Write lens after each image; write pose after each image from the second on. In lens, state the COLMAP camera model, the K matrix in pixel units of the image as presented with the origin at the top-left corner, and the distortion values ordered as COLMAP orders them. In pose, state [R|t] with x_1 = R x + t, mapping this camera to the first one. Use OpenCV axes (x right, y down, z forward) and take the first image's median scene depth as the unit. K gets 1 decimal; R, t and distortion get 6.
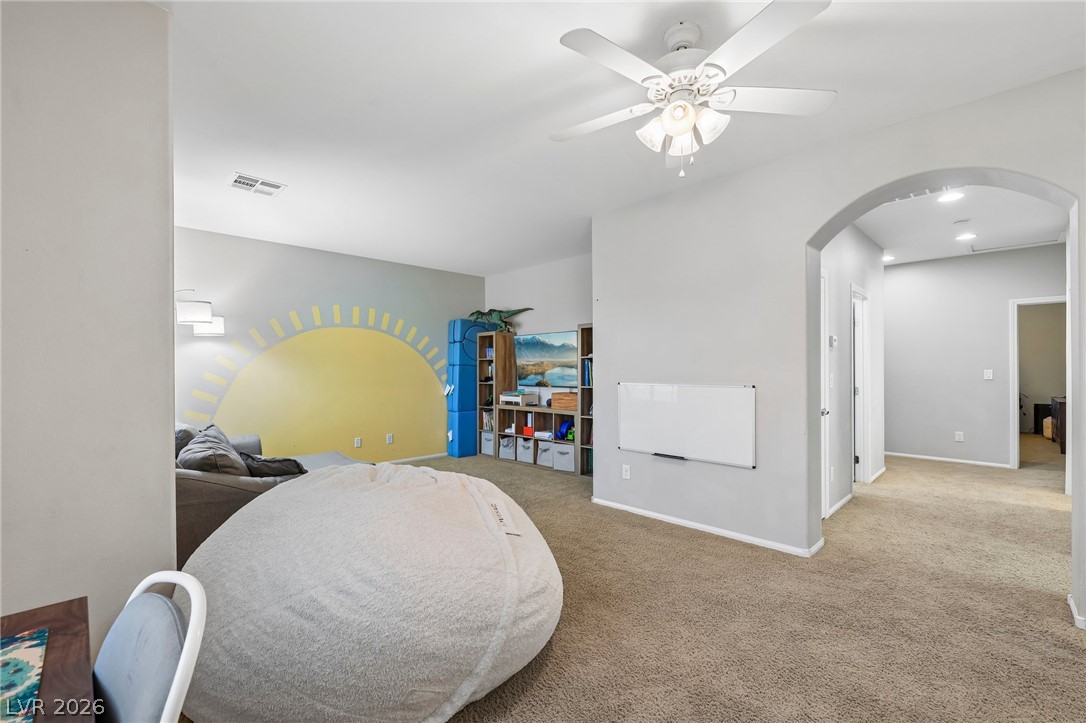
lens RADIAL K [[463.7, 0, 537.8], [0, 463.7, 365.3], [0, 0, 1]] dist [0.001607, -0.000020]
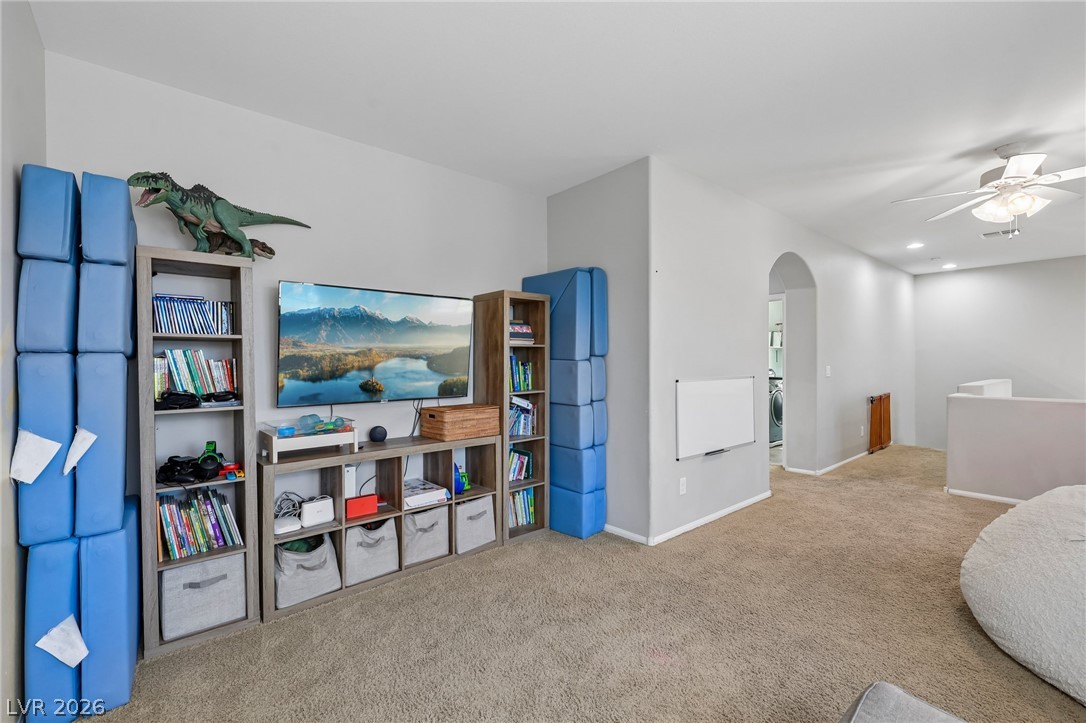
lens RADIAL K [[463.7, 0, 547.3], [0, 463.7, 355.0], [0, 0, 1]] dist [0.001607, -0.000020]
pose [[0.073237, 0.005541, 0.997299, -0.444926], [-0.010749, 0.999931, -0.004766, 0.000443], [-0.997257, -0.010371, 0.073292, 0.797498]]
